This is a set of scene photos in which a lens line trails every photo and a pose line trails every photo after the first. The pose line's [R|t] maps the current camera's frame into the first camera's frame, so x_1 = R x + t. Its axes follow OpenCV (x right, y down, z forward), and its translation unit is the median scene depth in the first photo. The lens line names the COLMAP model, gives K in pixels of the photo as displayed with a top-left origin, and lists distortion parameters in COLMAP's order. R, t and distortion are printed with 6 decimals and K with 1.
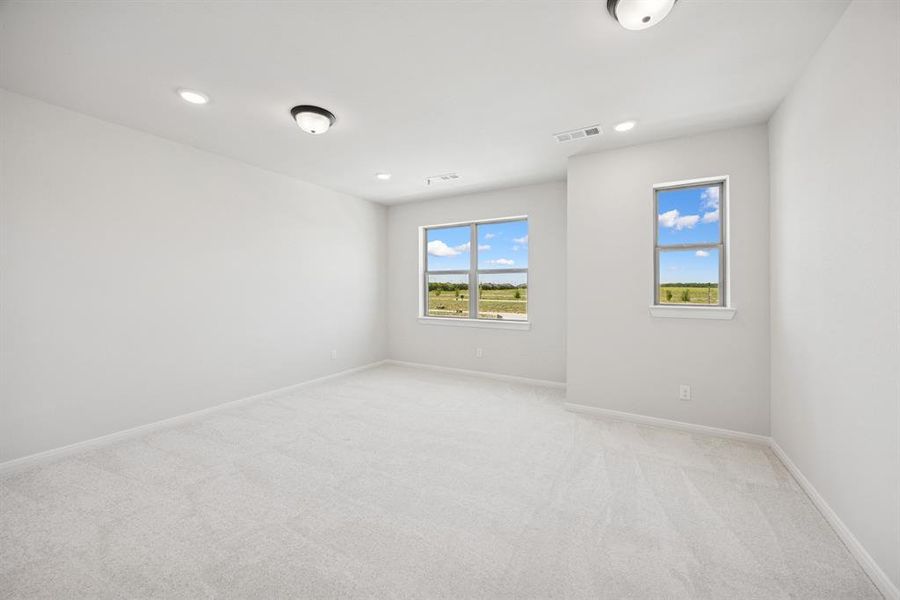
lens RADIAL K [[351.2, 0, 452.5], [0, 351.2, 295.0], [0, 0, 1]] dist [0.000487, 0.000045]
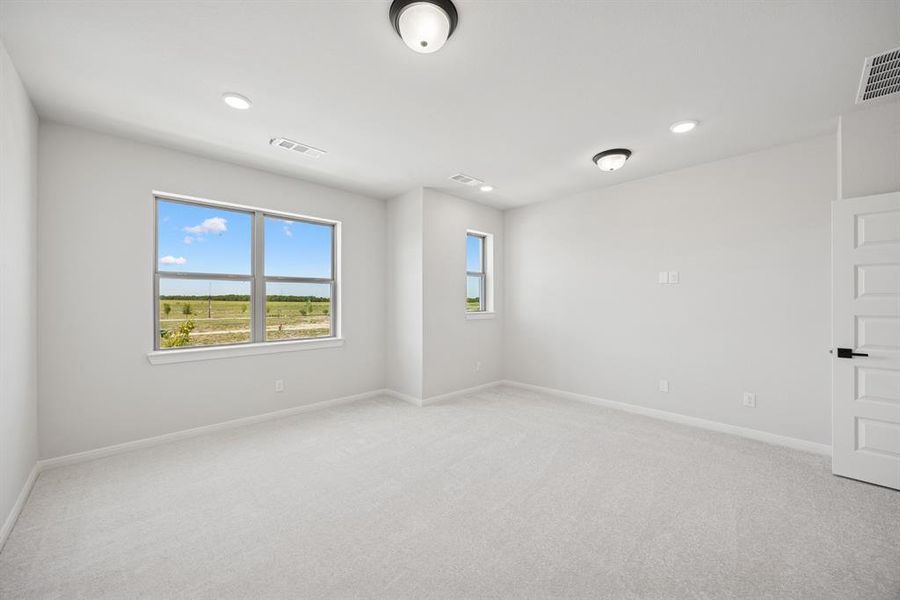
lens RADIAL K [[345.0, 0, 452.7], [0, 345.0, 305.4], [0, 0, 1]] dist [-0.002210, -0.000110]
pose [[0.268957, -0.015586, 0.963026, -0.517267], [0.021821, 0.999711, 0.010086, -0.008350], [-0.962905, 0.018301, 0.269220, 0.423269]]
